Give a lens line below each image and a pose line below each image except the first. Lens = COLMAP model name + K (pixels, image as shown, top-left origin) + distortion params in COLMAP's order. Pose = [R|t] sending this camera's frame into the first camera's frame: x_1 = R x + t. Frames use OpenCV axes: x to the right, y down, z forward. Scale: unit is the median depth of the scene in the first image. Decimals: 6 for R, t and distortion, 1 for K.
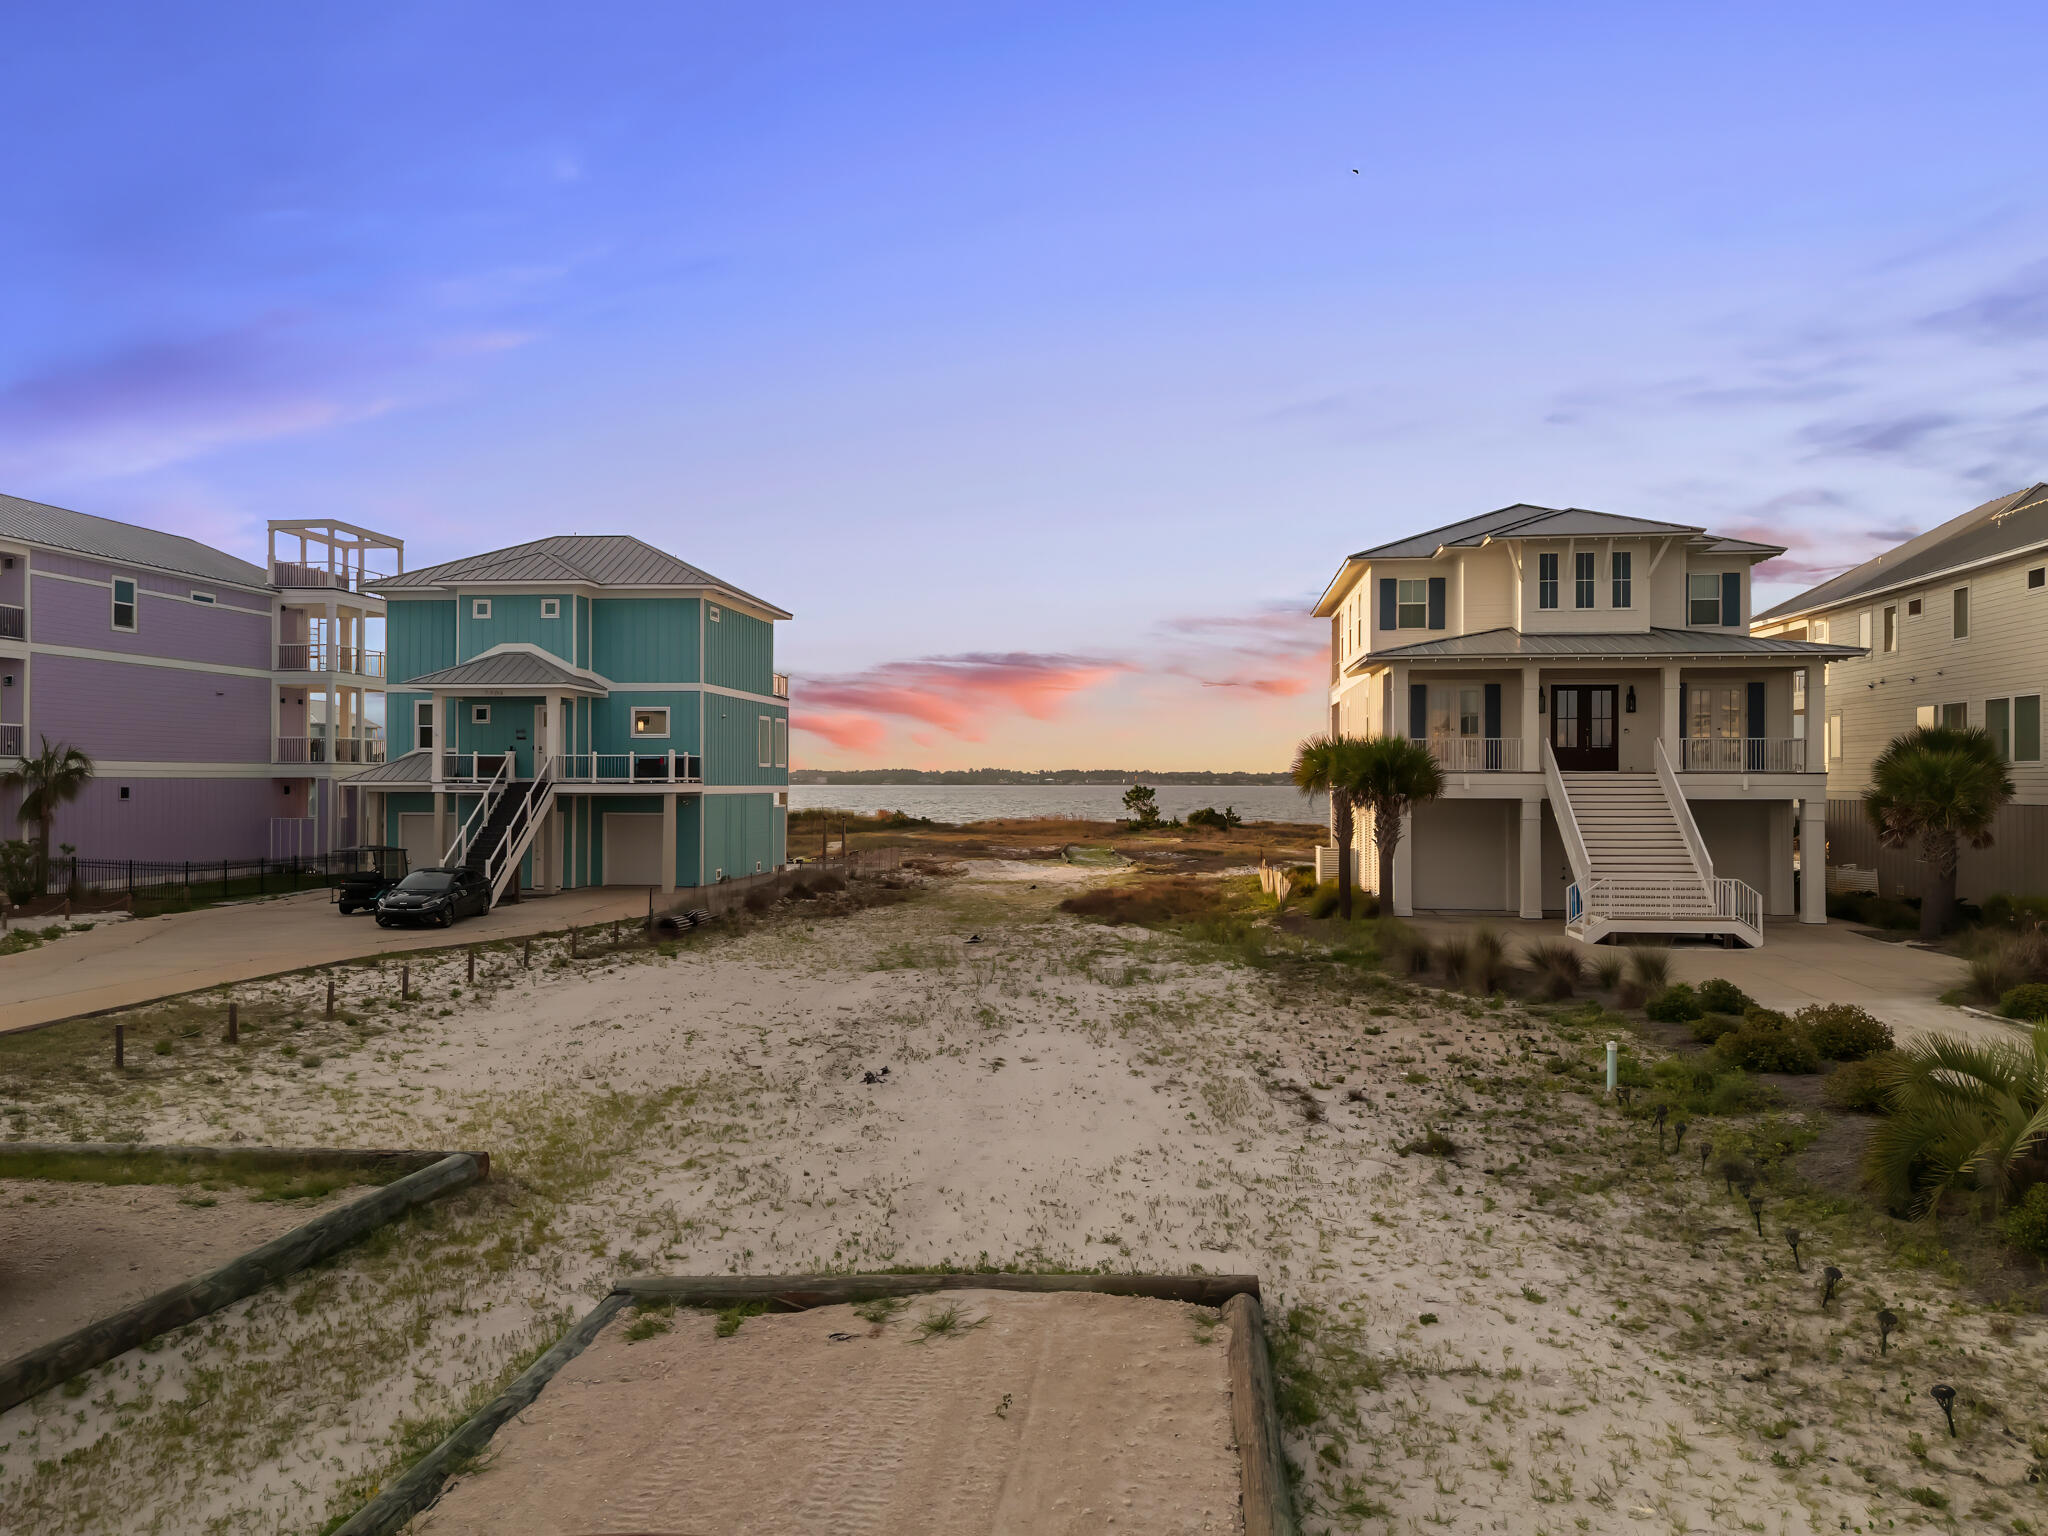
lens RADIAL K [[1542.9, 0, 992.6], [0, 1542.9, 773.4], [0, 0, 1]] dist [0.062425, -0.059425]
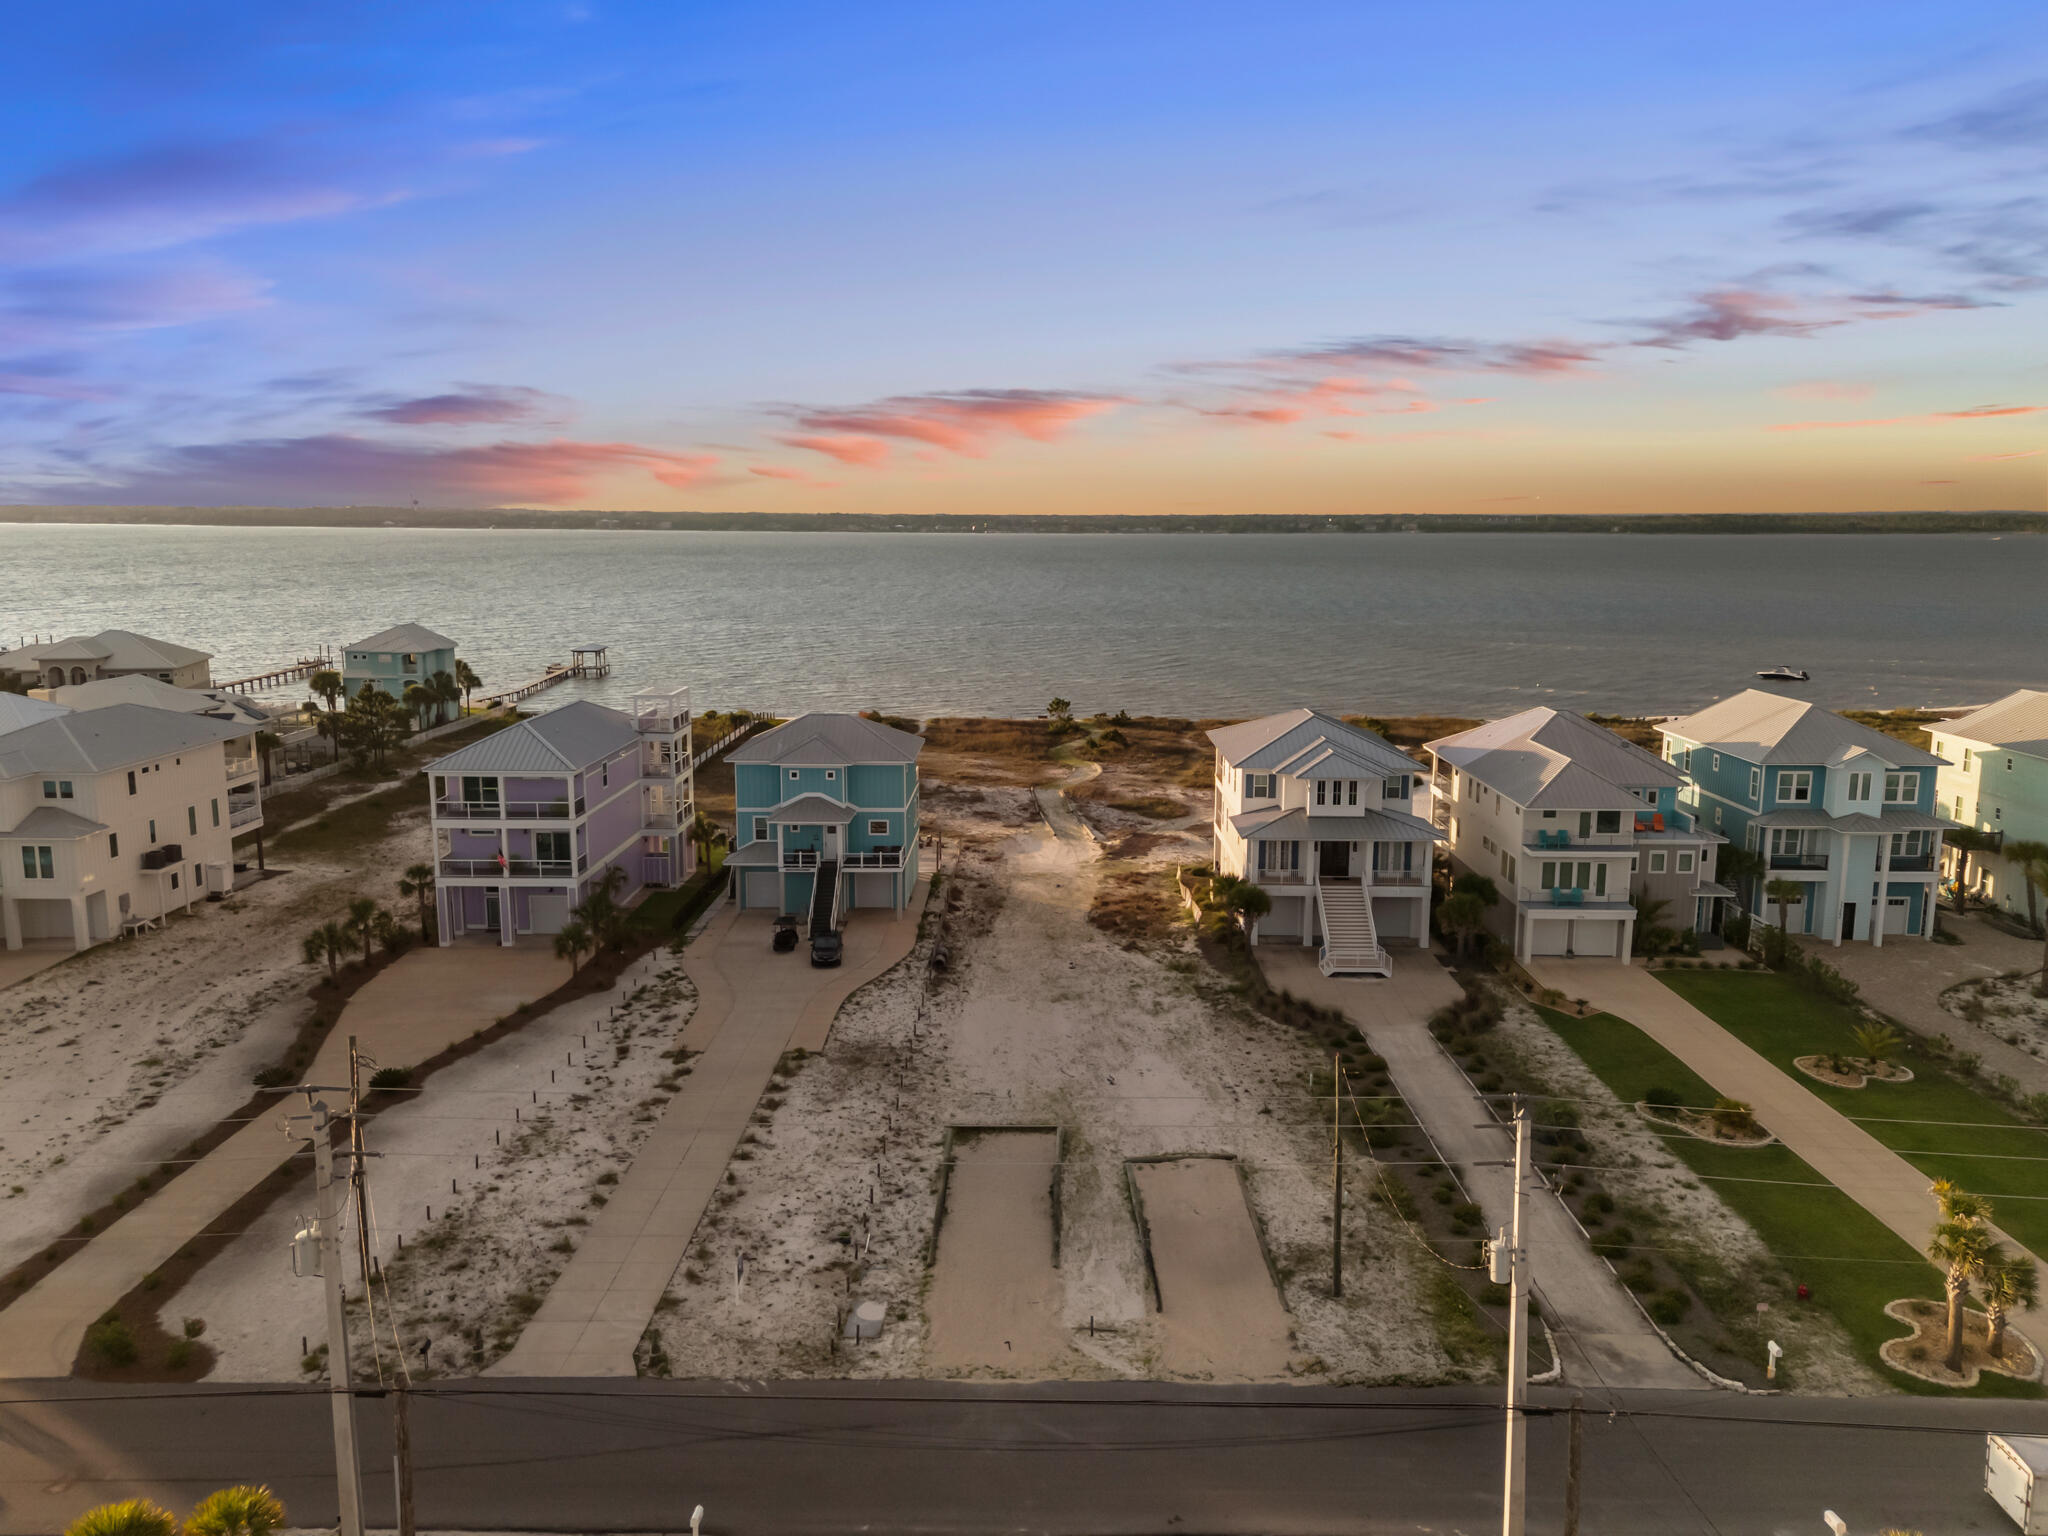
lens RADIAL K [[1511.9, 0, 989.8], [0, 1511.9, 762.6], [0, 0, 1]] dist [0.070903, -0.069872]
pose [[0.995327, -0.015469, 0.095317, -0.333623], [0.000218, 0.987442, 0.157979, -0.532290], [-0.096564, -0.157220, 0.982831, -1.124730]]
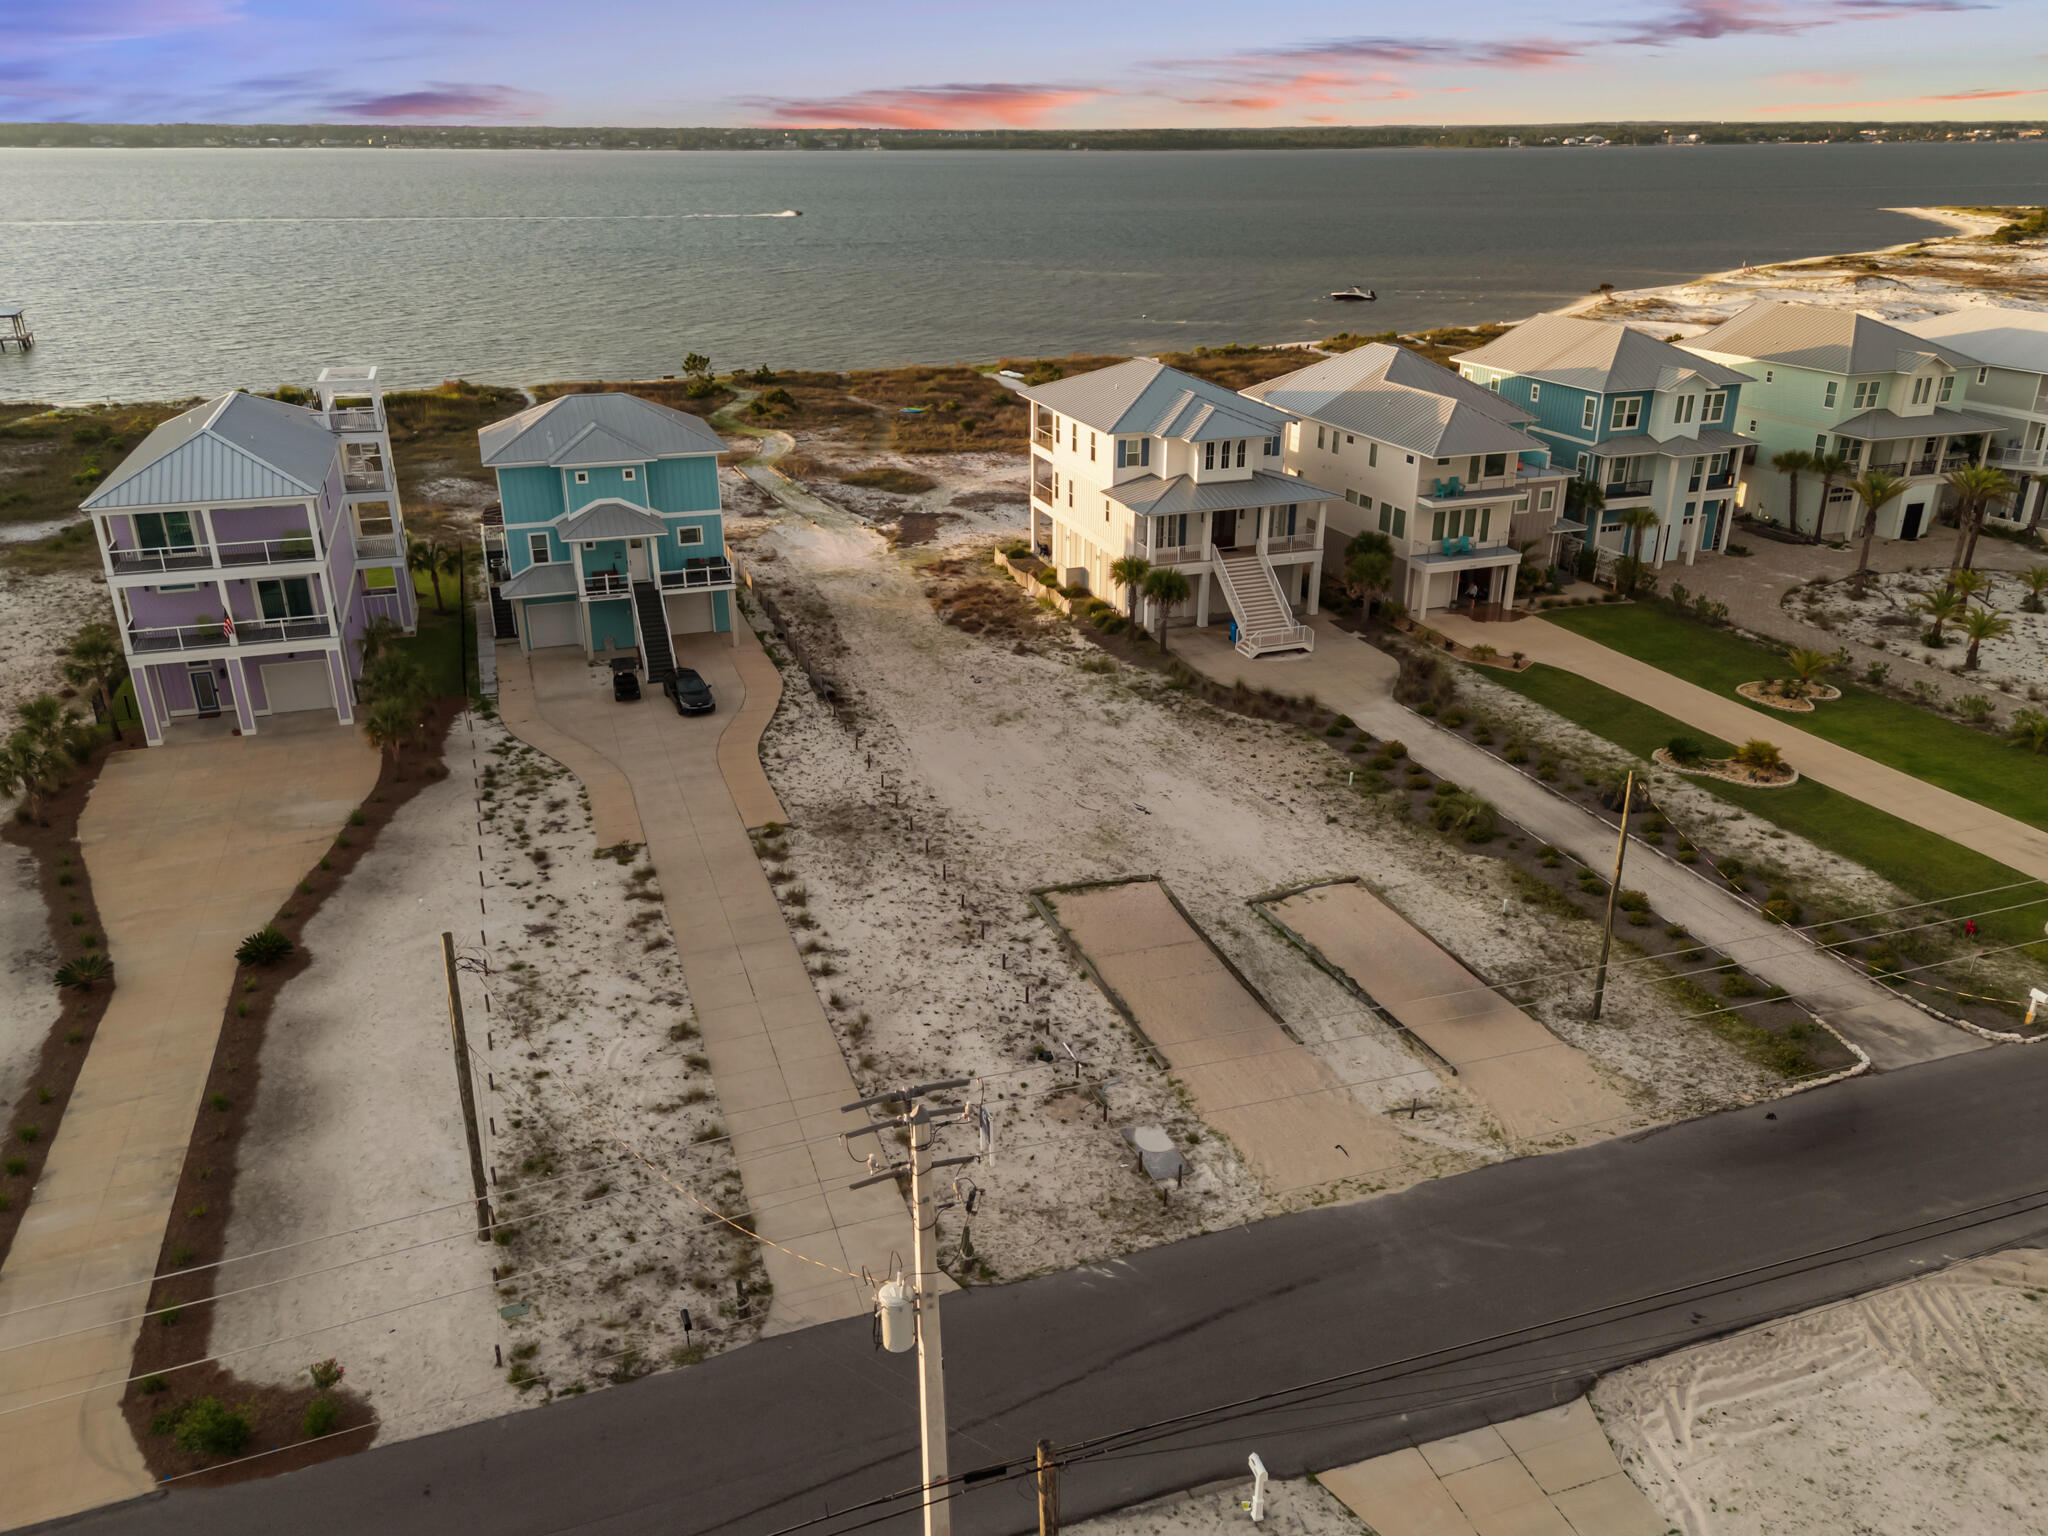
lens RADIAL K [[1542.9, 0, 992.6], [0, 1542.9, 773.4], [0, 0, 1]] dist [0.062425, -0.059425]
pose [[0.901463, -0.169141, 0.398442, -0.792339], [0.006624, 0.925778, 0.378010, -0.523487], [-0.432806, -0.338123, 0.835675, -0.712999]]
